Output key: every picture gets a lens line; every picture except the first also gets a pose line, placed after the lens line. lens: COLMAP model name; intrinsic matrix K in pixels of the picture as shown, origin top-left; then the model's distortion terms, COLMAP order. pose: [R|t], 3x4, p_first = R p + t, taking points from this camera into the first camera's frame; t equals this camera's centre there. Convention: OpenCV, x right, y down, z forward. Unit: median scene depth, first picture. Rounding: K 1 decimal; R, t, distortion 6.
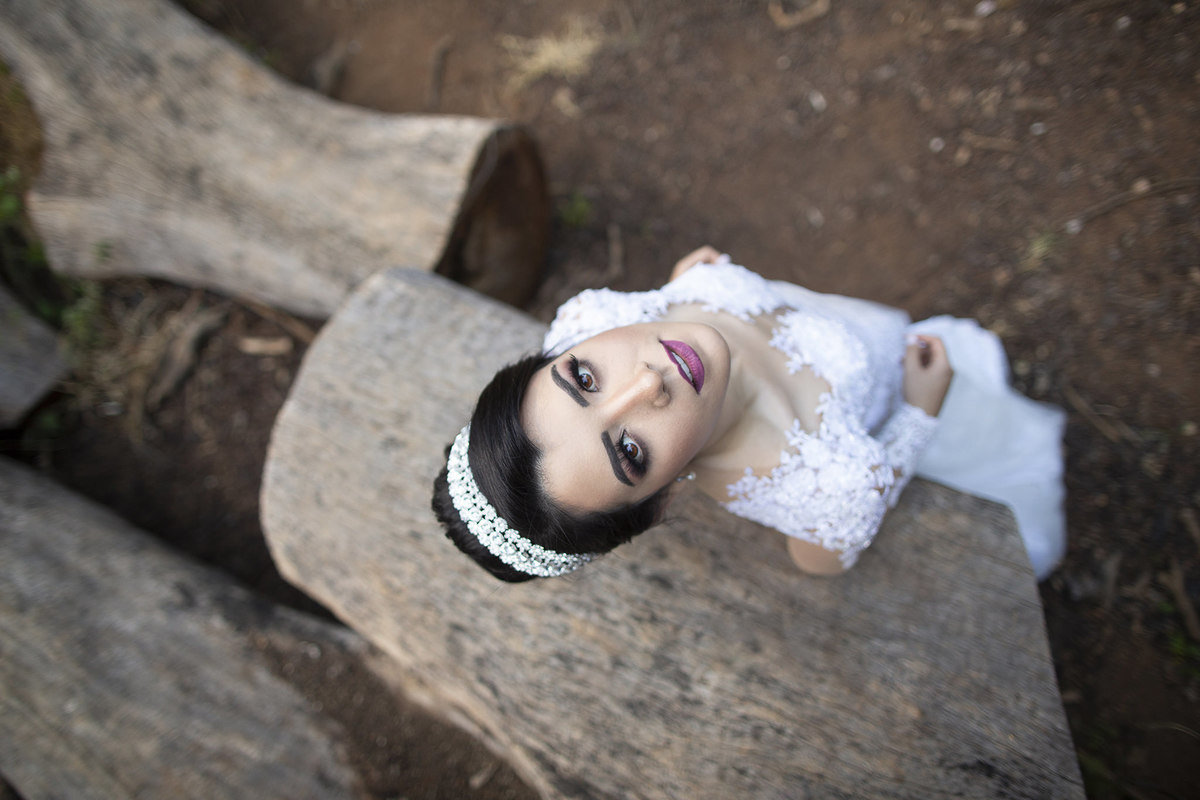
lens RADIAL K [[823.9, 0, 591.9], [0, 823.9, 396.3], [0, 0, 1]] dist [-0.054595, 0.047779]
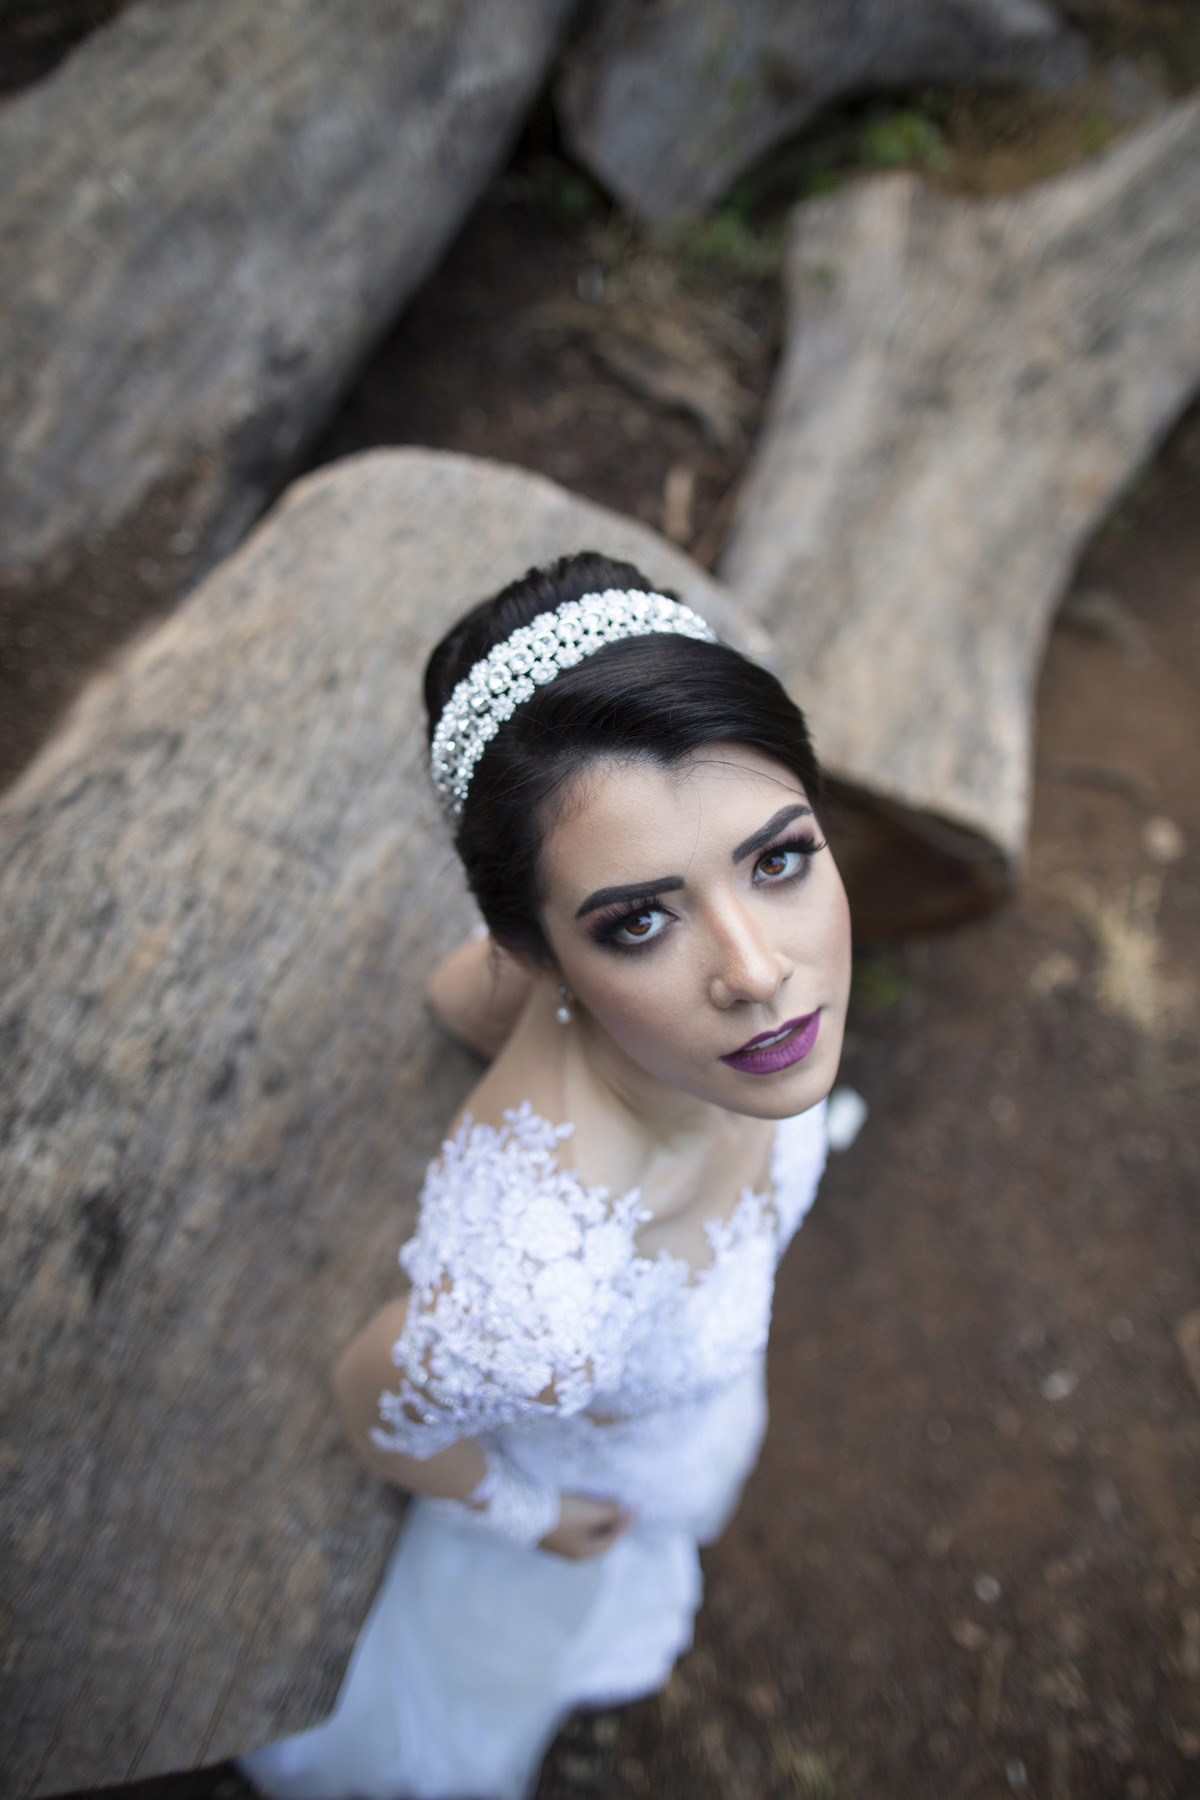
lens RADIAL K [[1235.9, 0, 603.3], [0, 1235.9, 890.9], [0, 0, 1]] dist [-0.054595, 0.047779]
pose [[-0.027177, 0.994200, -0.104061, 0.019982], [-0.999598, -0.026188, 0.010862, -0.031567], [0.008074, 0.104314, 0.994512, 0.074942]]
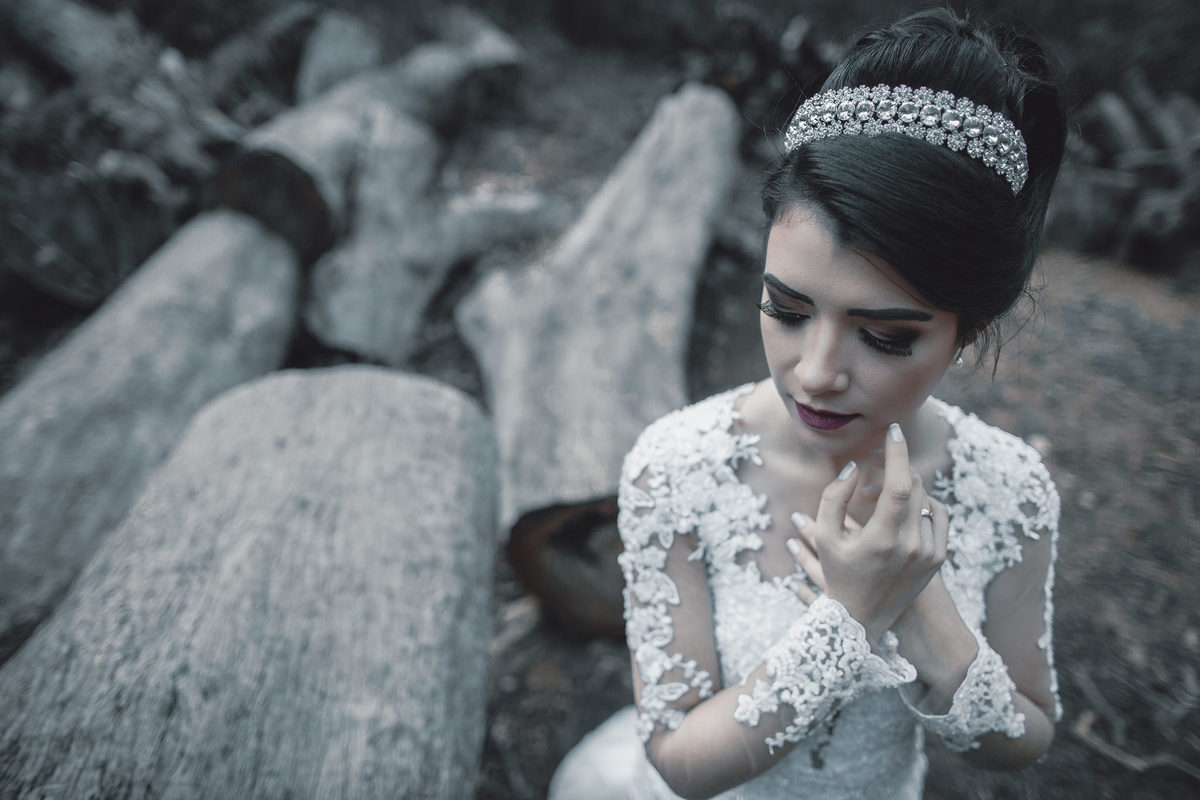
lens RADIAL K [[823.9, 0, 591.9], [0, 823.9, 396.3], [0, 0, 1]] dist [-0.054595, 0.047779]
pose [[0.485583, 0.680512, -0.548738, 0.332457], [-0.862384, 0.475713, -0.173180, -0.091472], [0.143191, 0.557316, 0.817860, 0.135977]]
